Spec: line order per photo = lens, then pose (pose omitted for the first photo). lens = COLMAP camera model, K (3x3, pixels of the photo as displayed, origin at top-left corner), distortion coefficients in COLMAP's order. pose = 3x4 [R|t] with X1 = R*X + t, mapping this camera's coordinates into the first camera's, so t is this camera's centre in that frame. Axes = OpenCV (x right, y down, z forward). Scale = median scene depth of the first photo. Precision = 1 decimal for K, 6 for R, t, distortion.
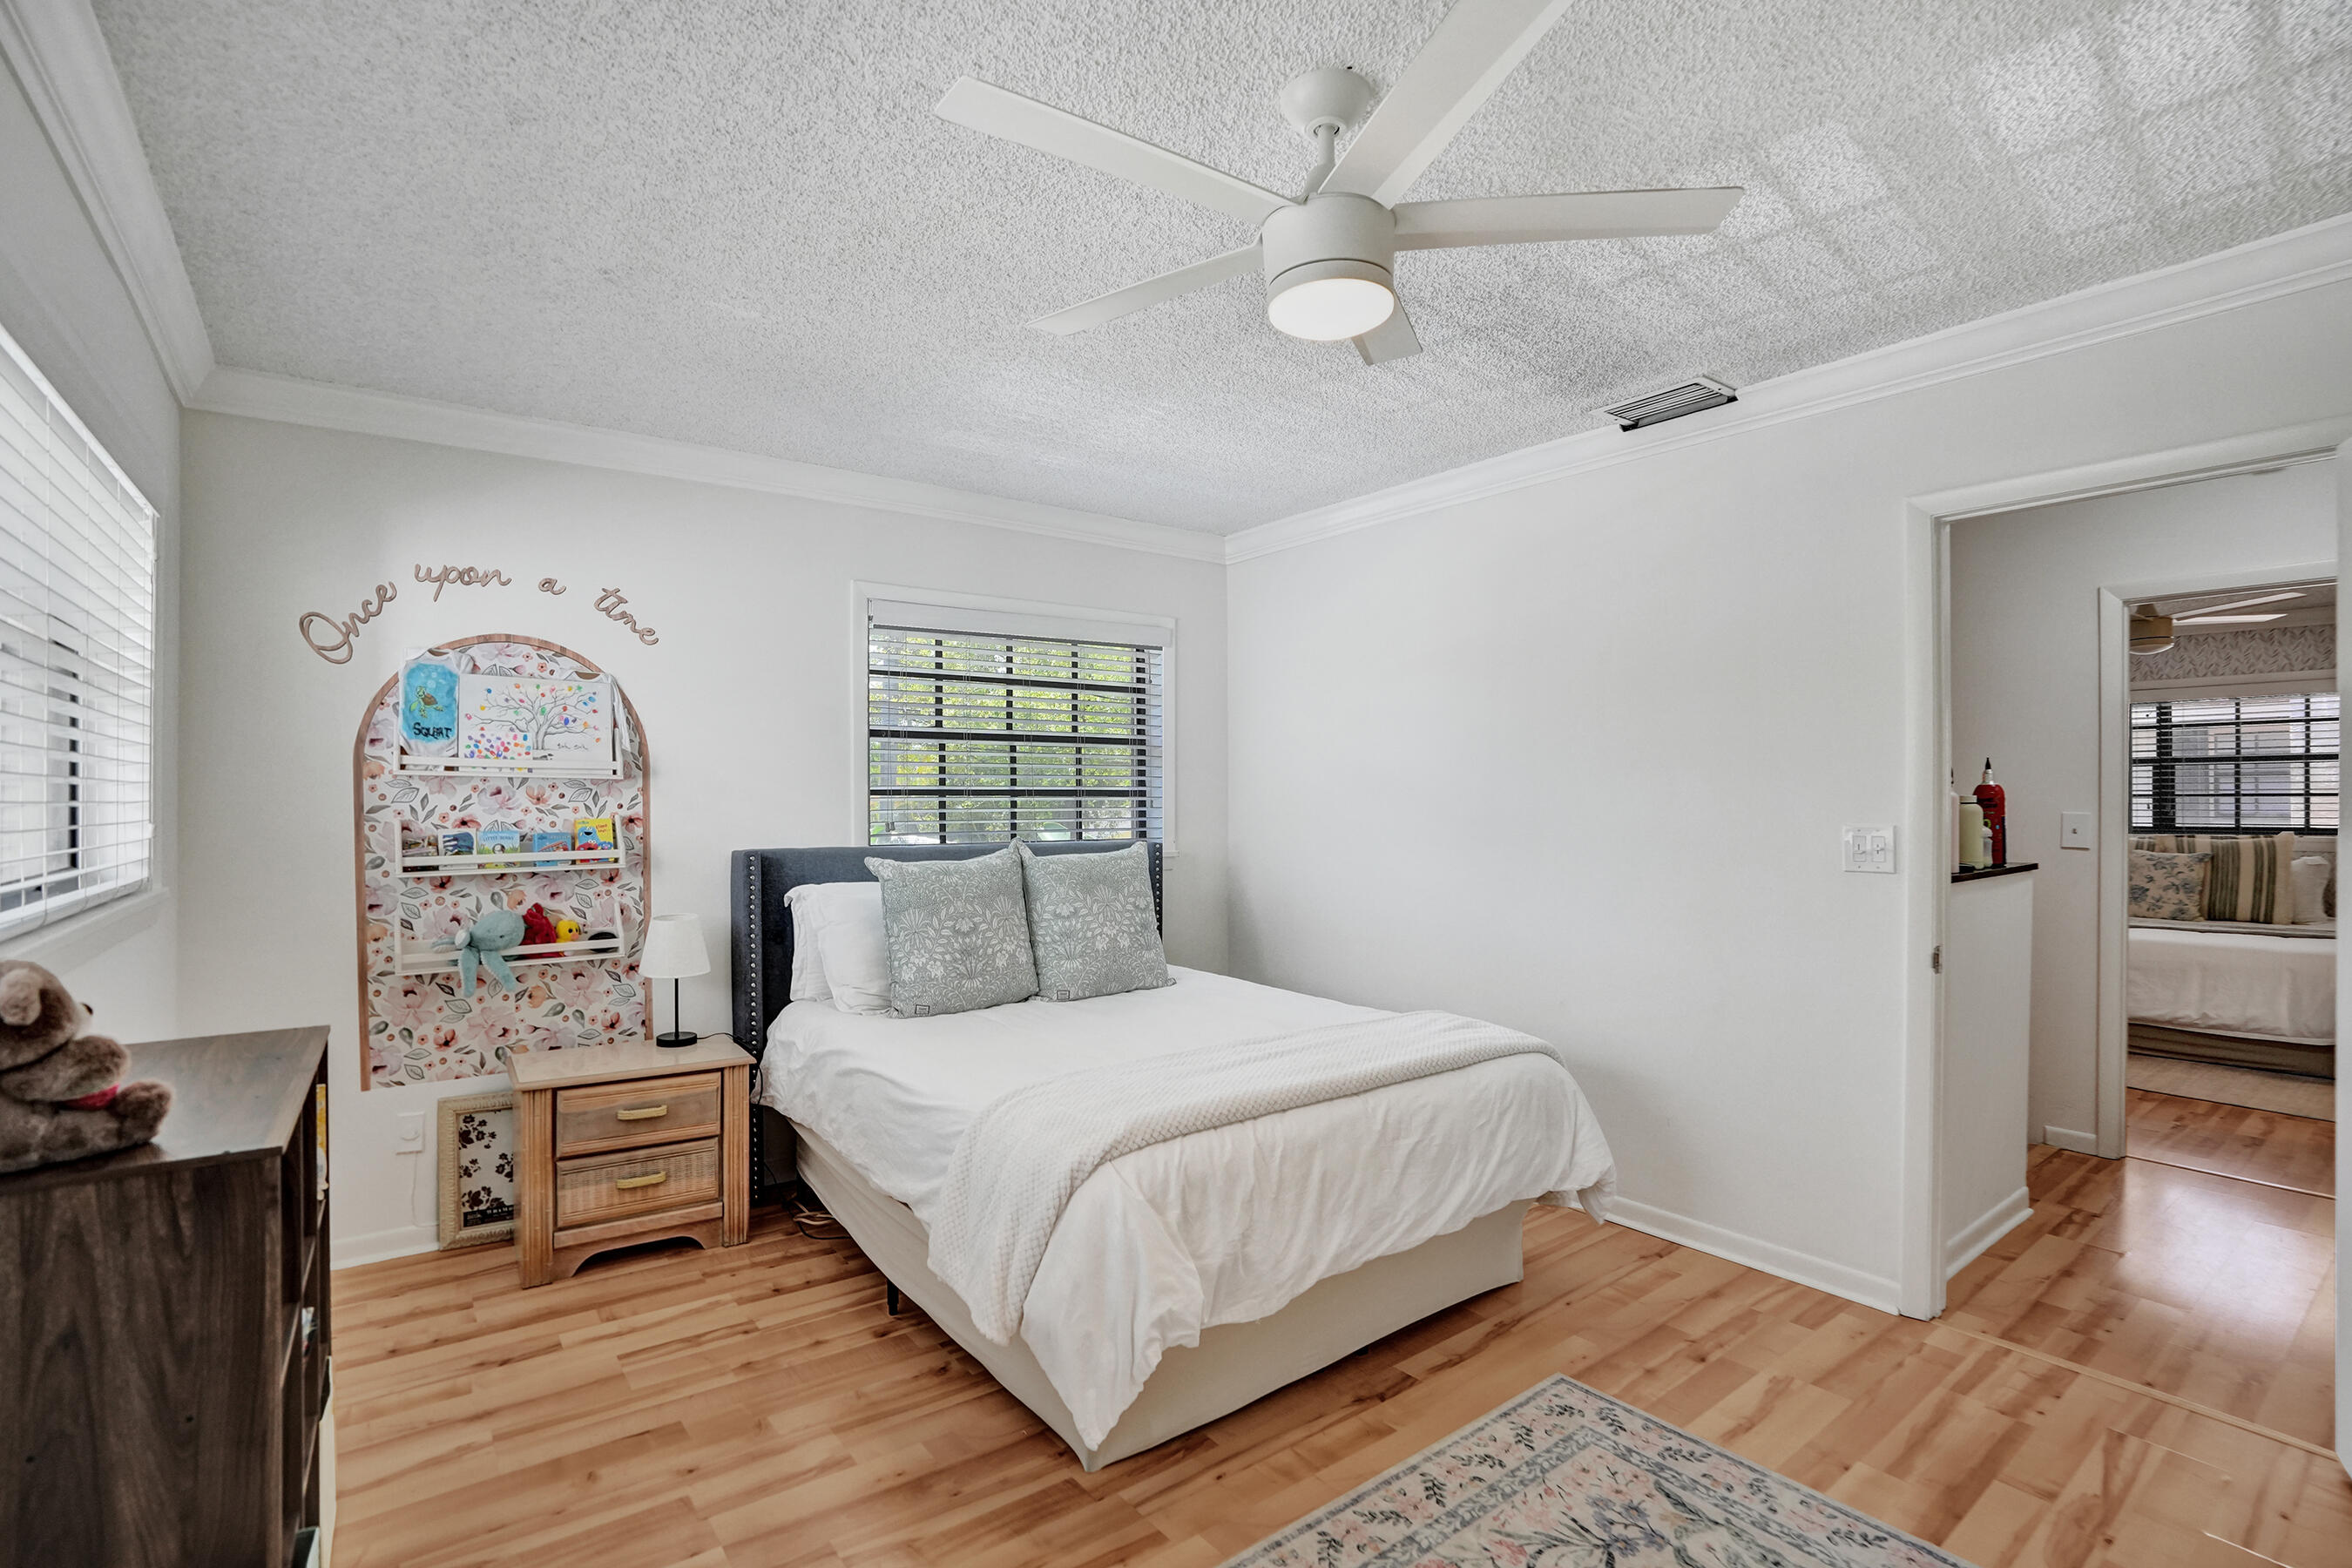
lens RADIAL K [[1078.5, 0, 1165.2], [0, 1078.5, 790.6], [0, 0, 1]] dist [-0.021825, 0.001901]
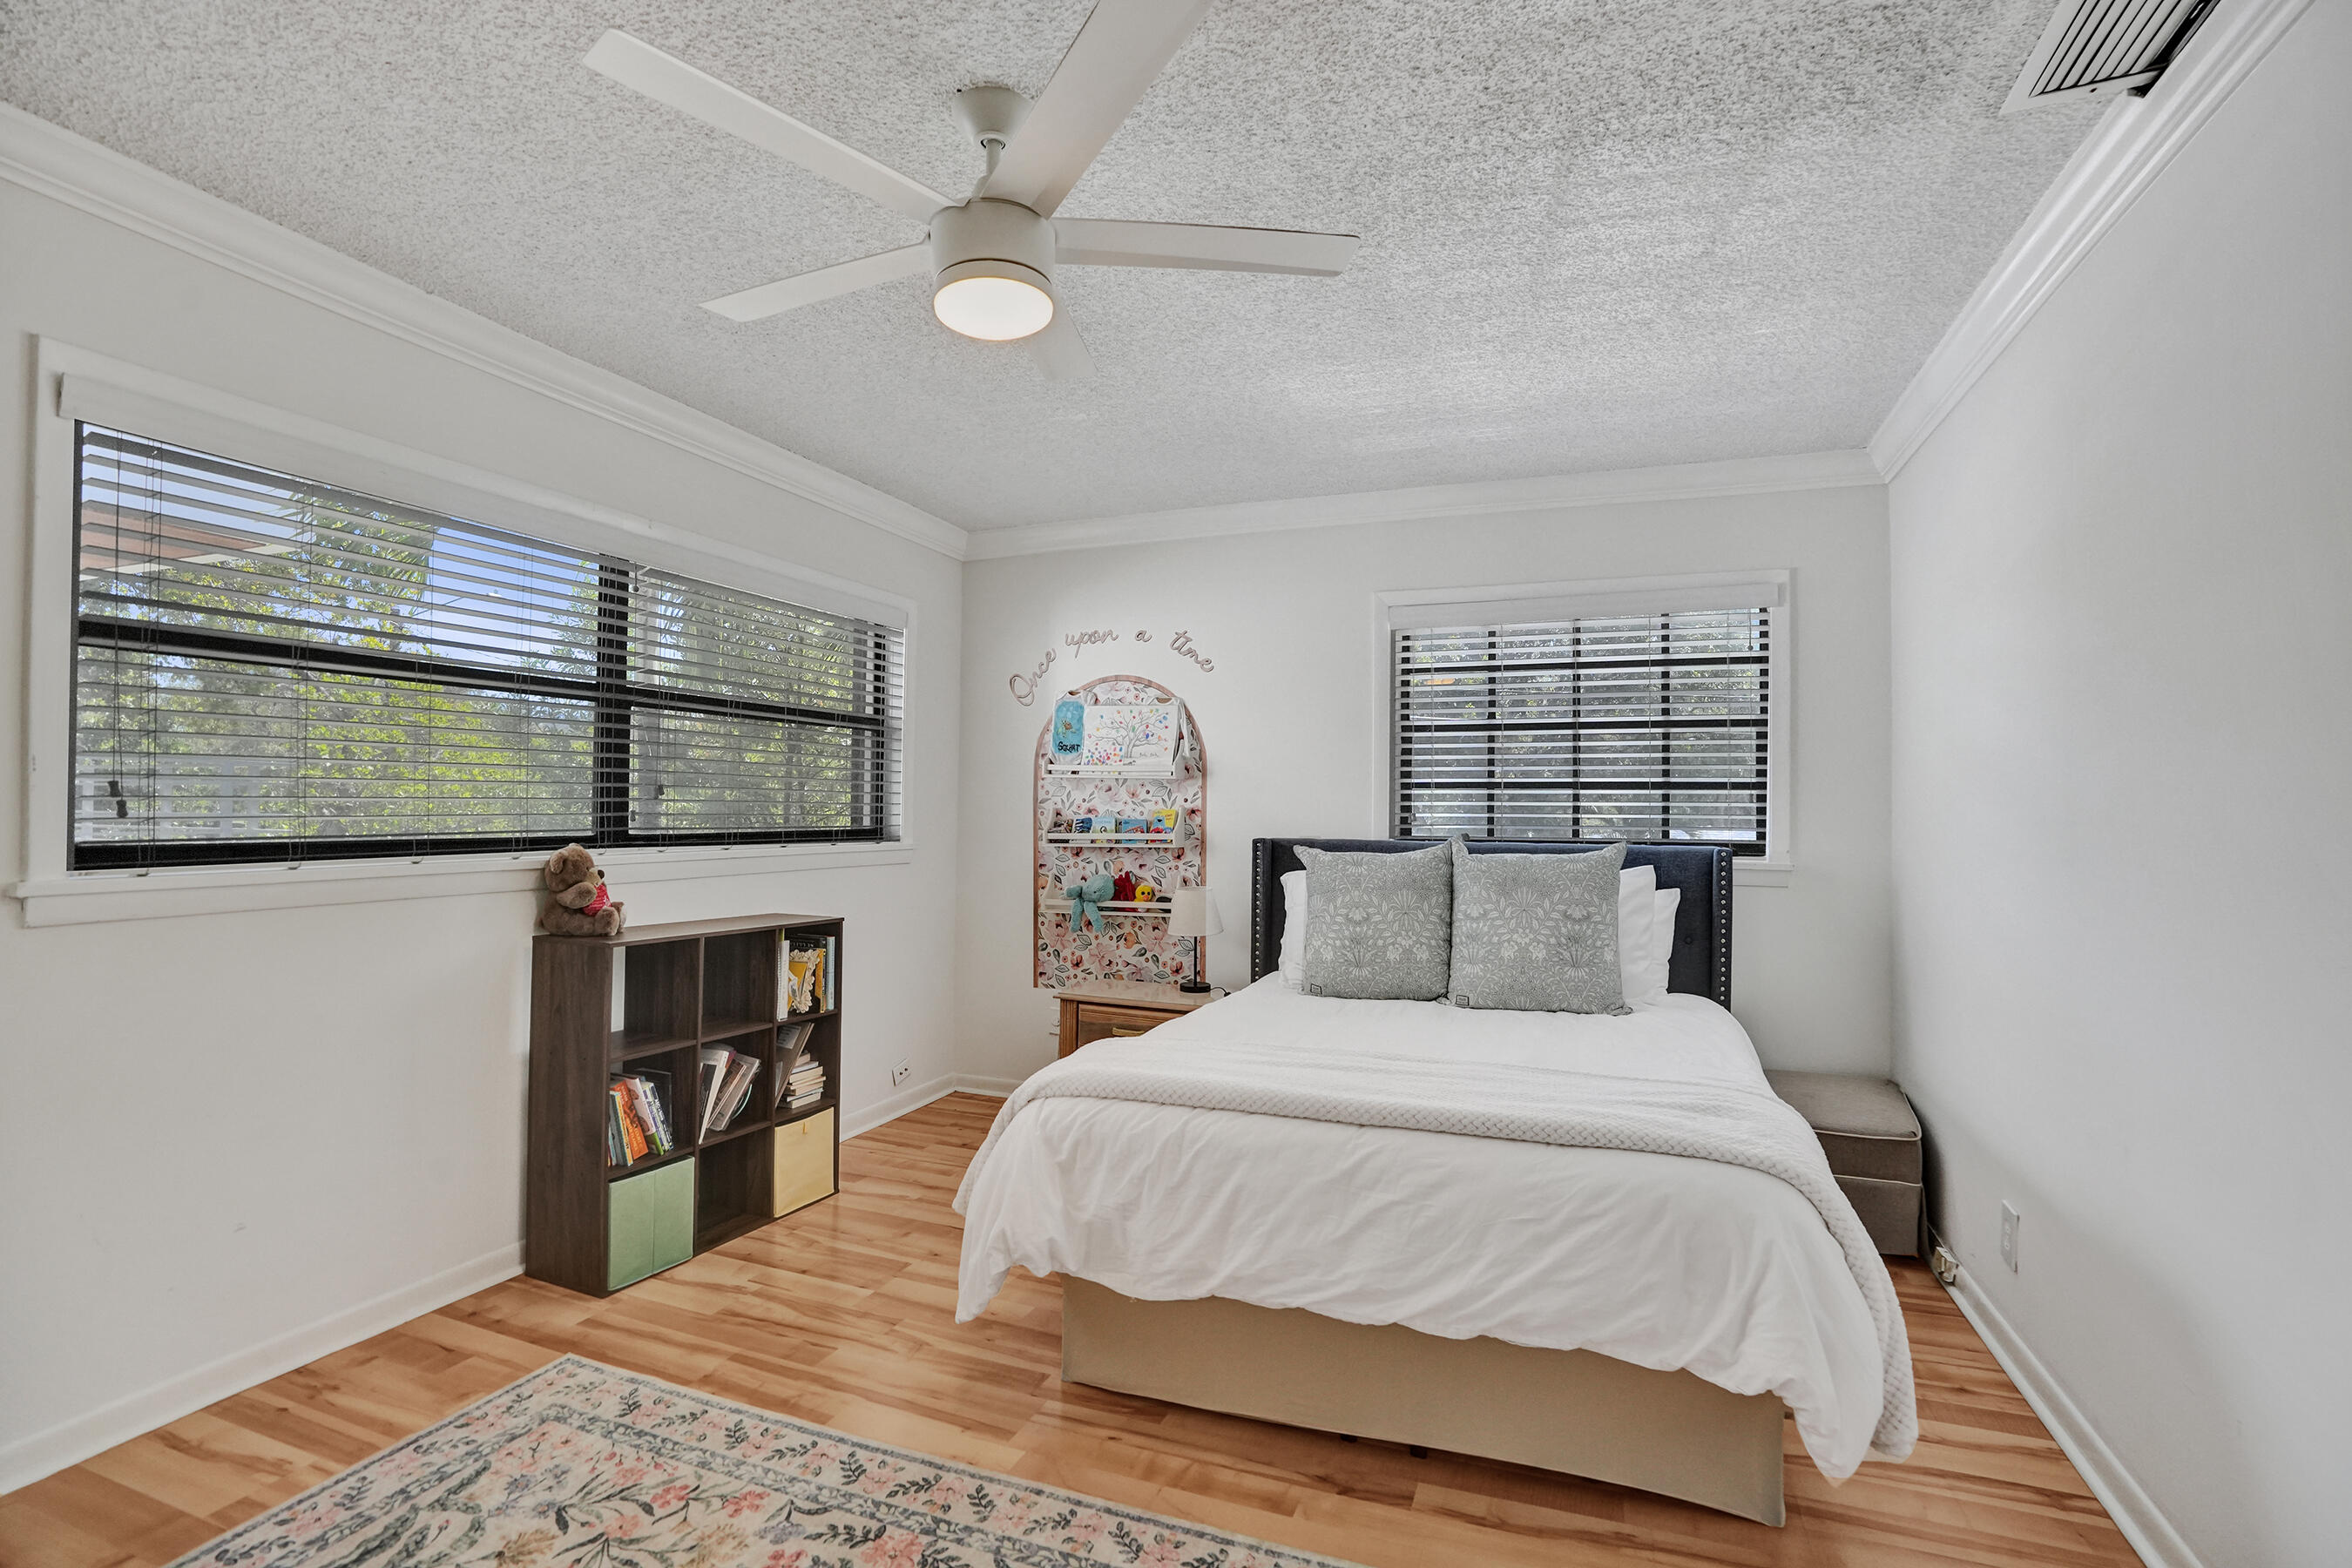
lens RADIAL K [[1078.5, 0, 1167.1], [0, 1078.5, 779.8], [0, 0, 1]] dist [-0.021825, 0.001901]
pose [[0.546186, -0.017725, -0.837477, 0.602931], [-0.002185, 0.999743, -0.022585, 0.021163], [0.837661, 0.014166, 0.546006, 0.301833]]
